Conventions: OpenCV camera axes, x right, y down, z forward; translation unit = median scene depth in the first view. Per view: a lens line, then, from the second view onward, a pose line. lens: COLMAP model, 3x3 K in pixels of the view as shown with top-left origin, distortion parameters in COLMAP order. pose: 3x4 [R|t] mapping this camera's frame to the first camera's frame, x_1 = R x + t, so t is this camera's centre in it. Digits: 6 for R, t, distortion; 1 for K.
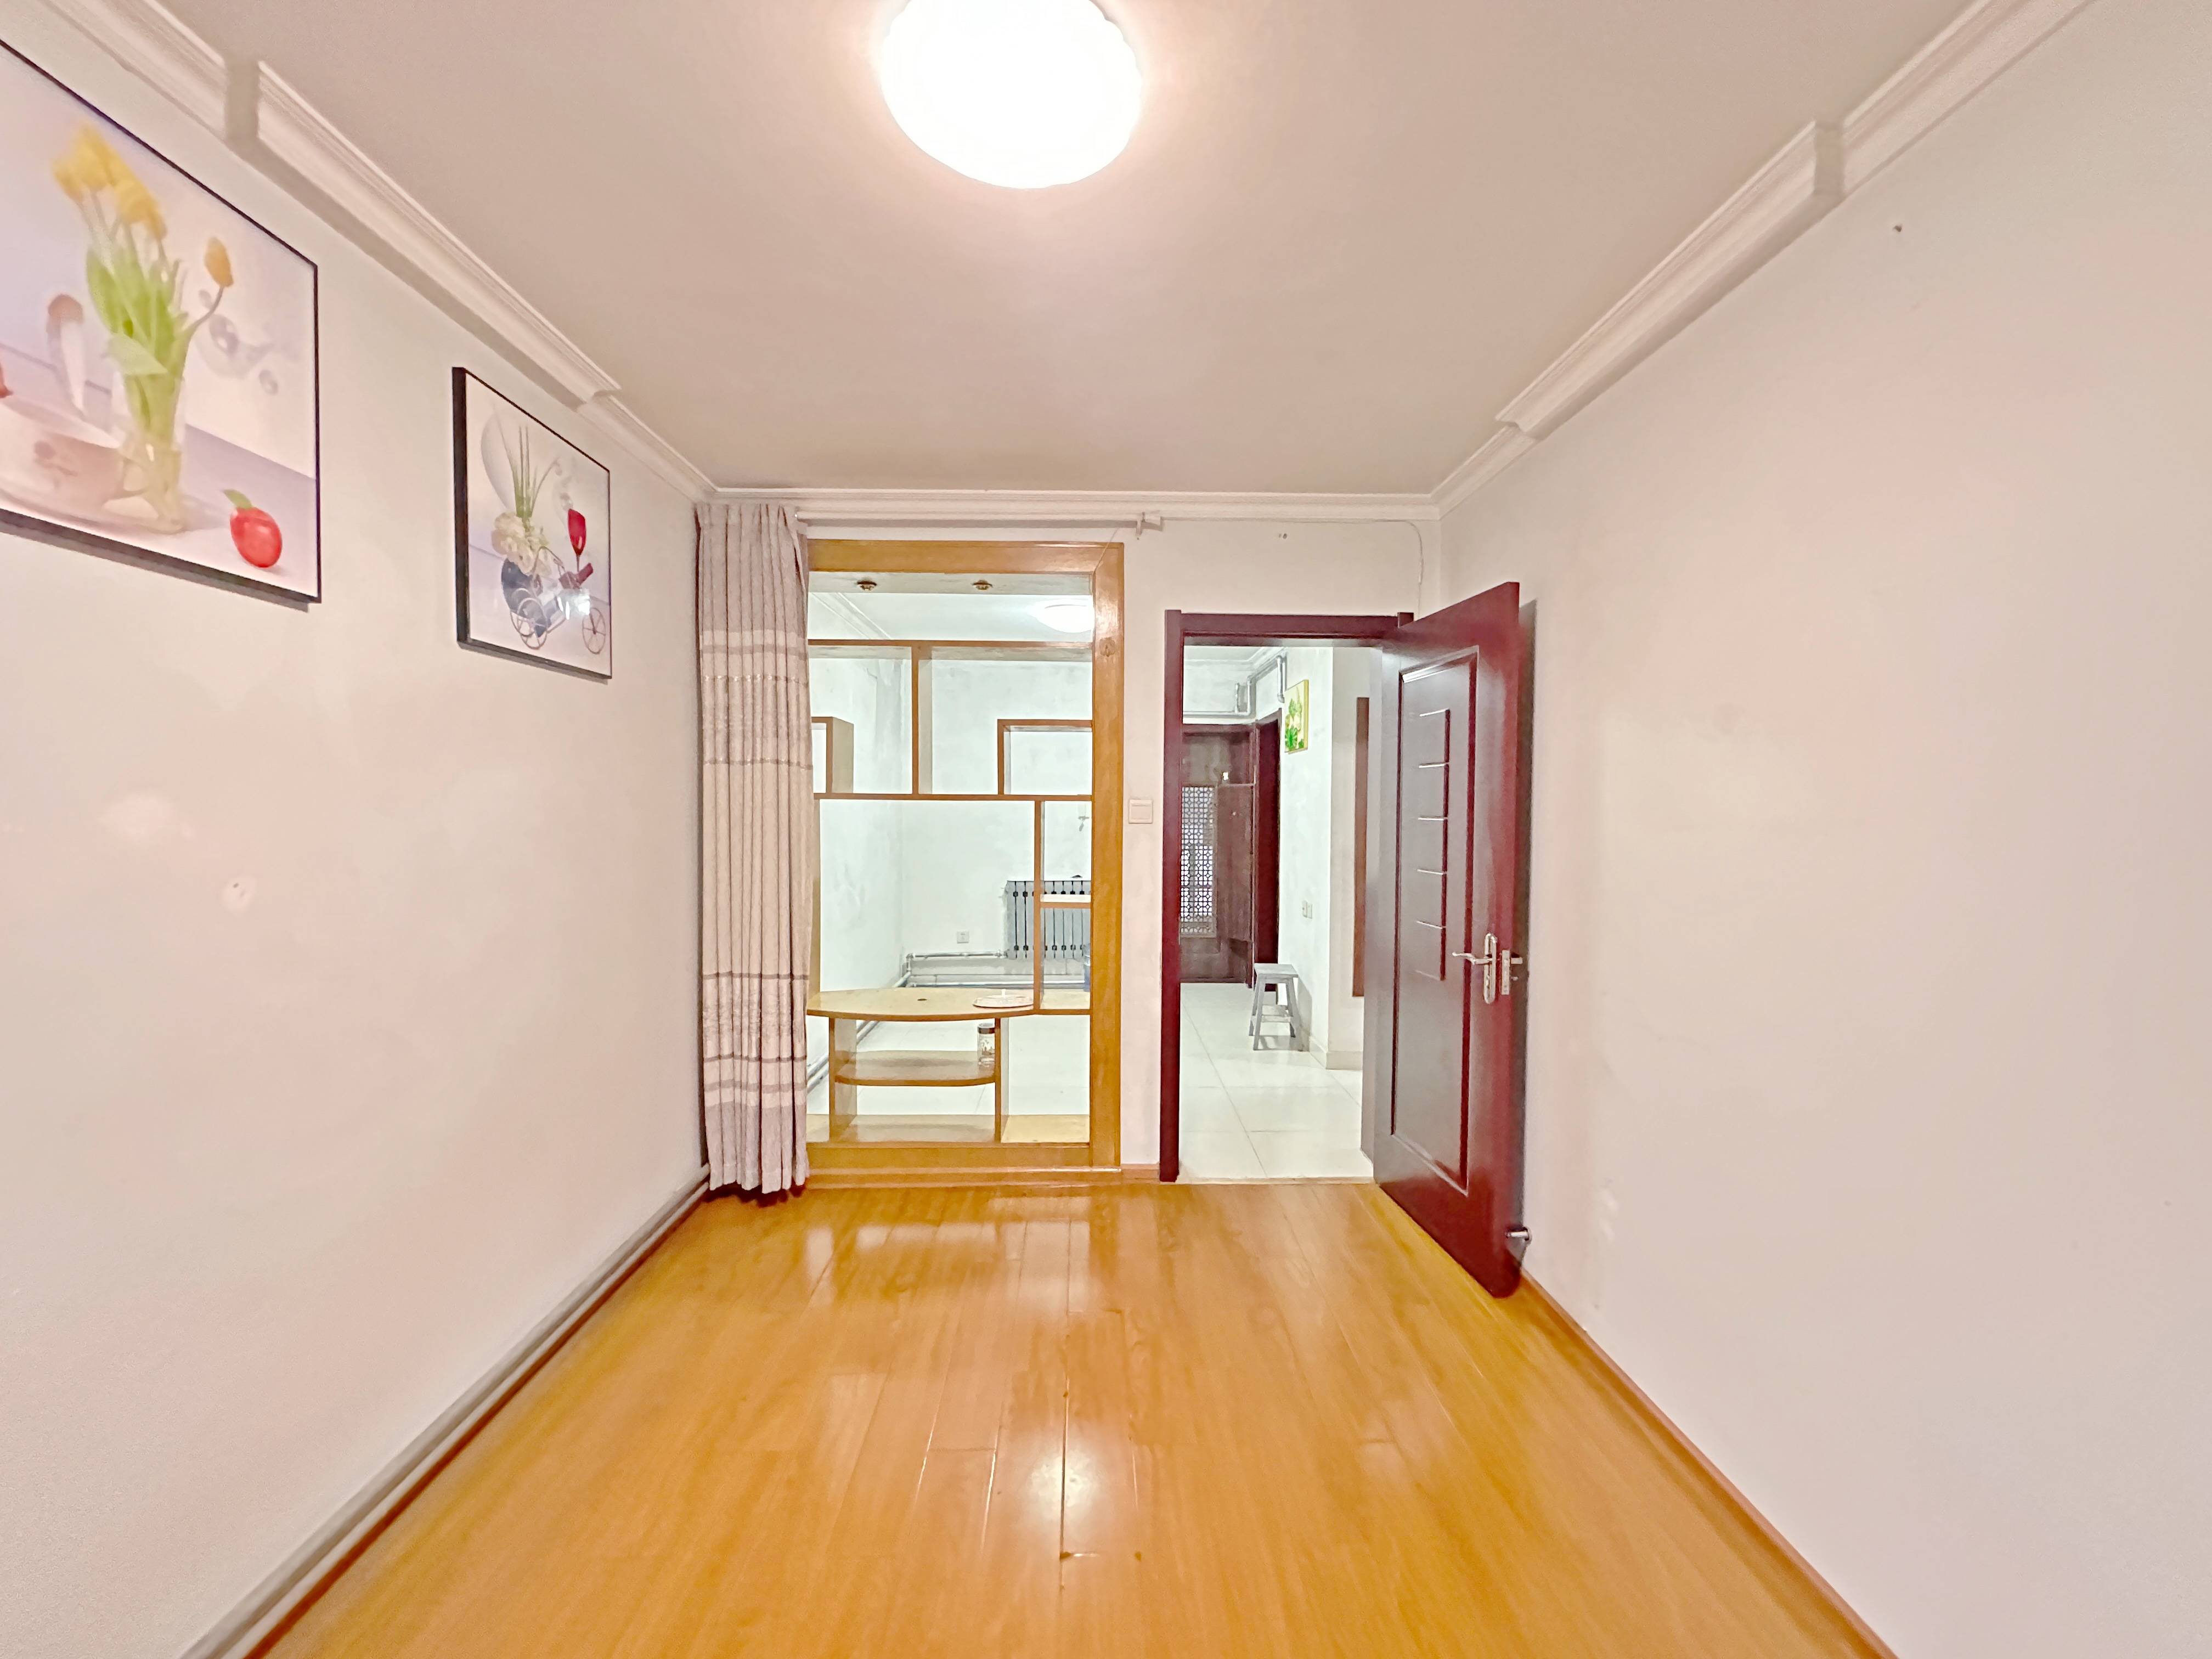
lens RADIAL K [[878.1, 0, 1106.0], [0, 878.1, 829.5], [0, 0, 1]] dist [-0.000920, -0.000009]
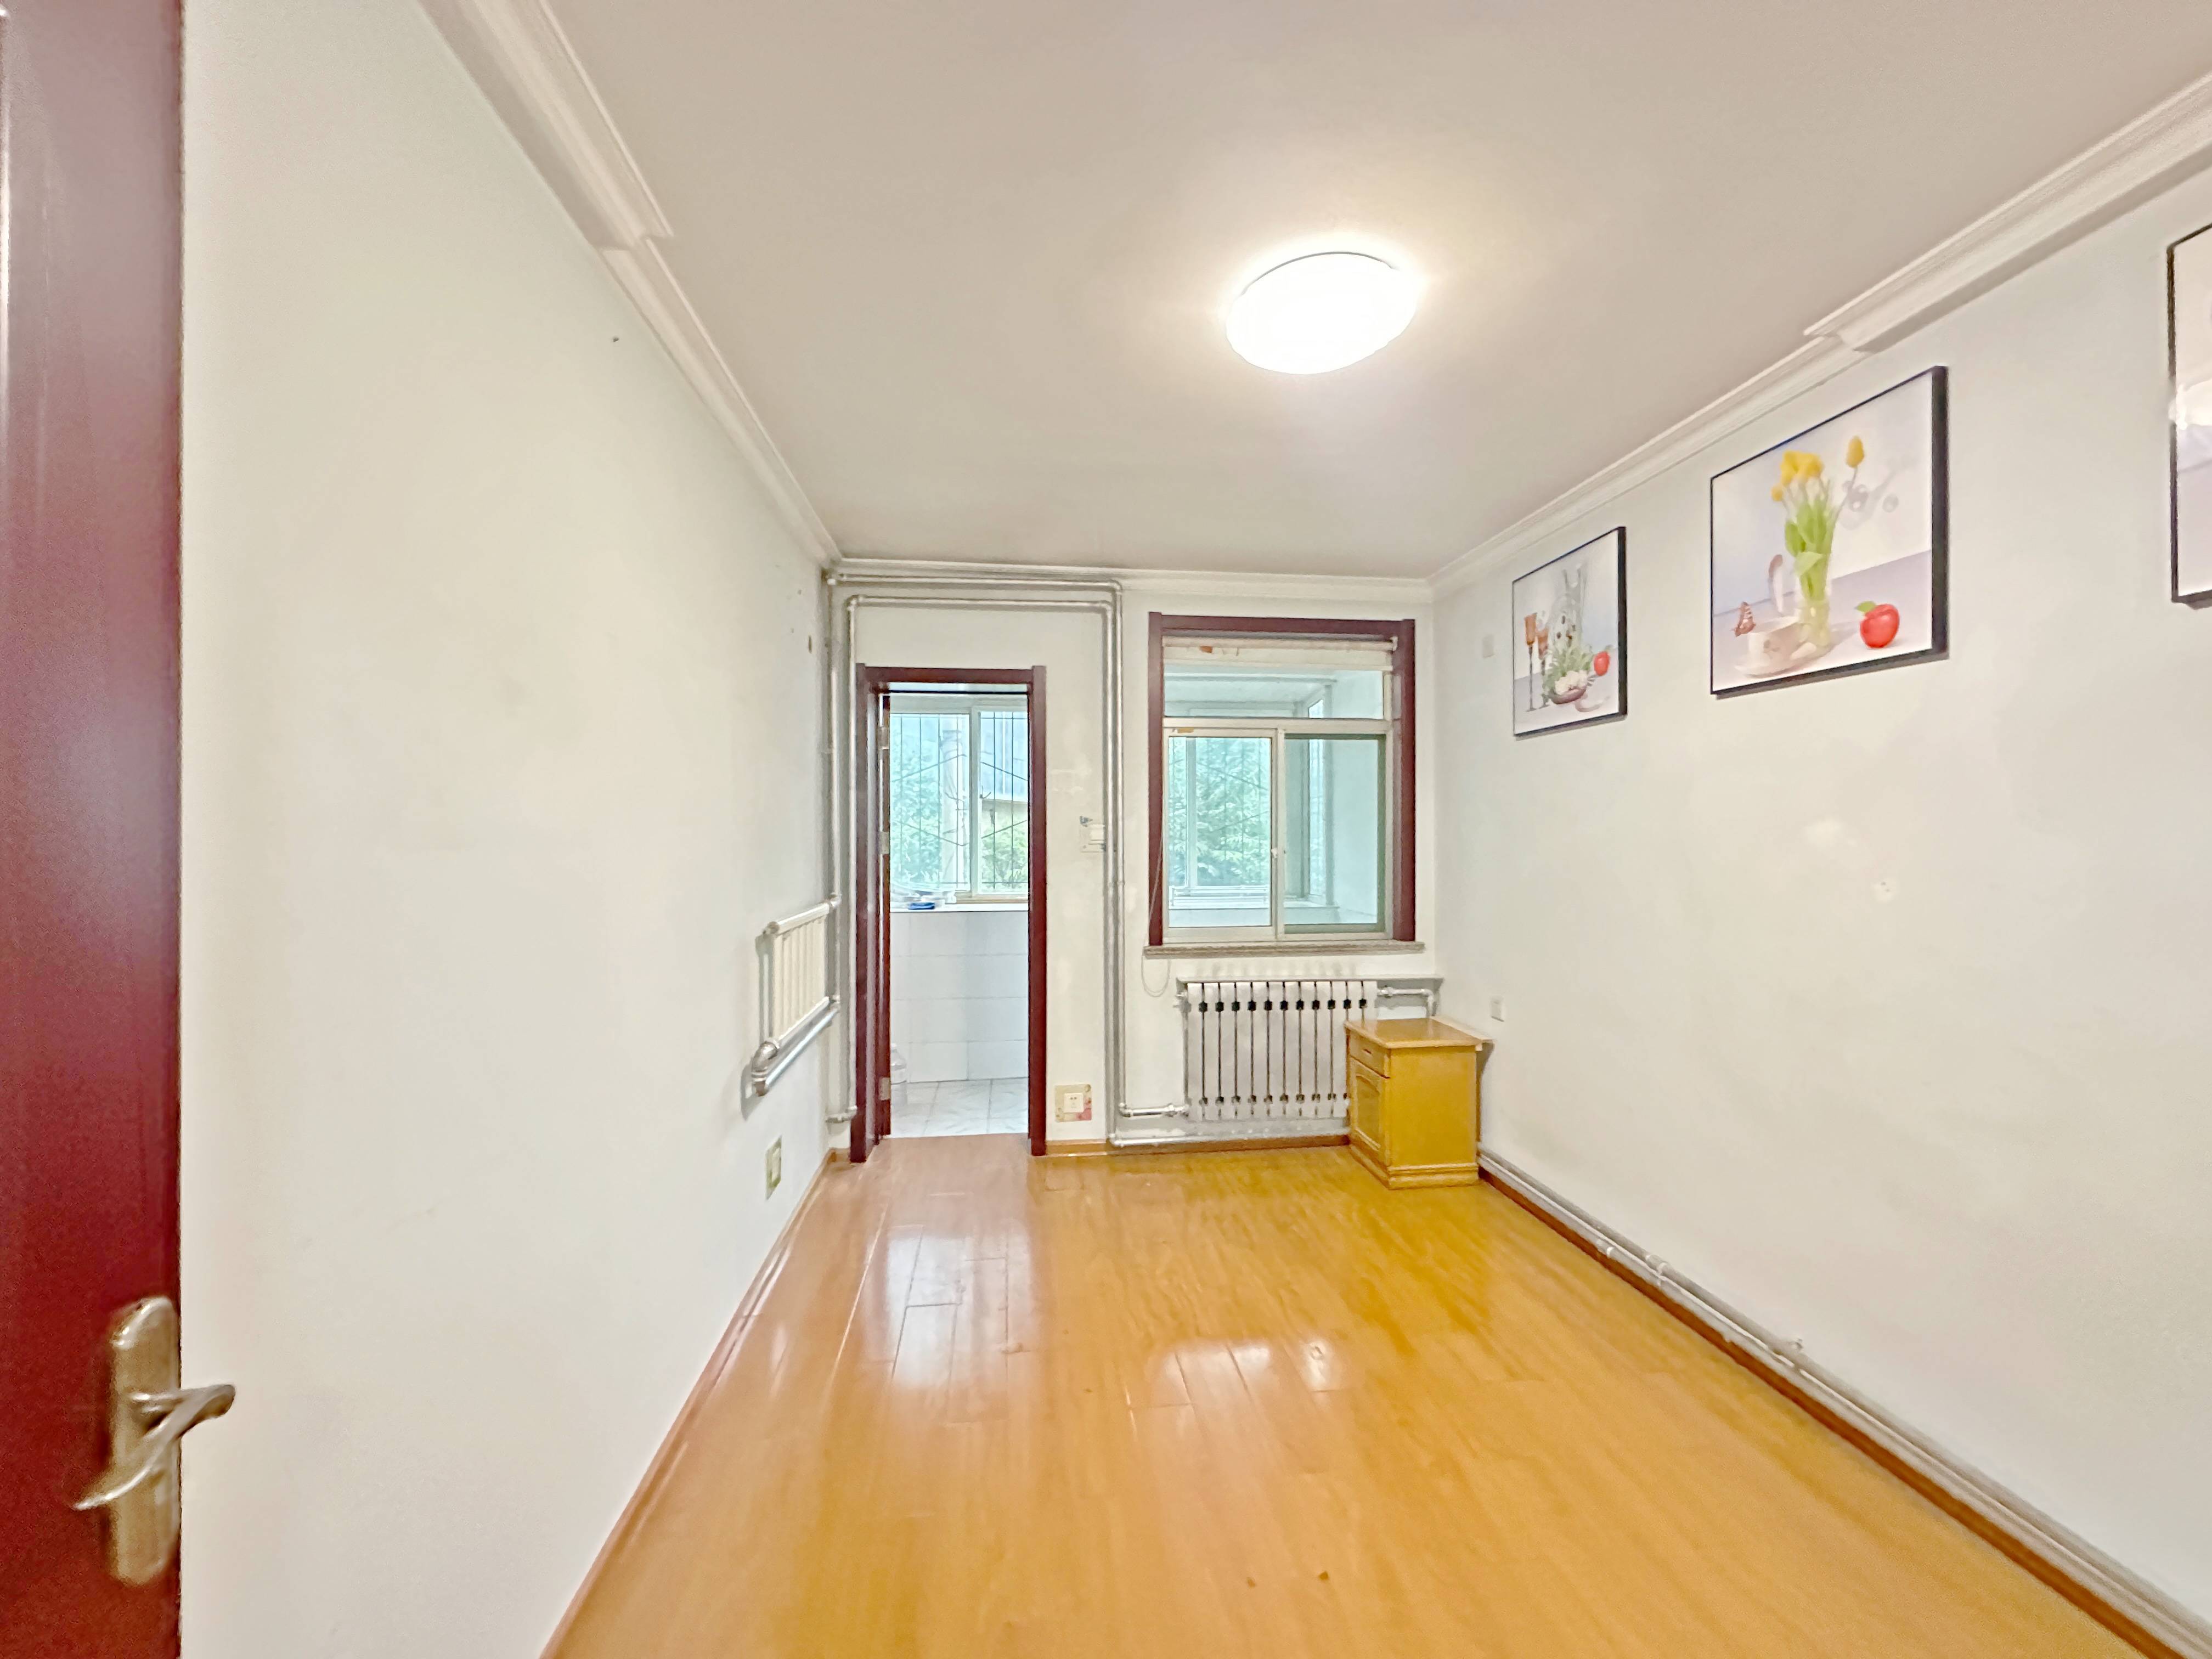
lens RADIAL K [[878.1, 0, 1106.0], [0, 878.1, 829.5], [0, 0, 1]] dist [-0.000920, -0.000009]
pose [[-0.996305, -0.002957, -0.085836, 0.370289], [-0.004595, 0.999811, 0.018886, -0.044961], [0.085764, 0.019211, -0.996130, 2.497626]]
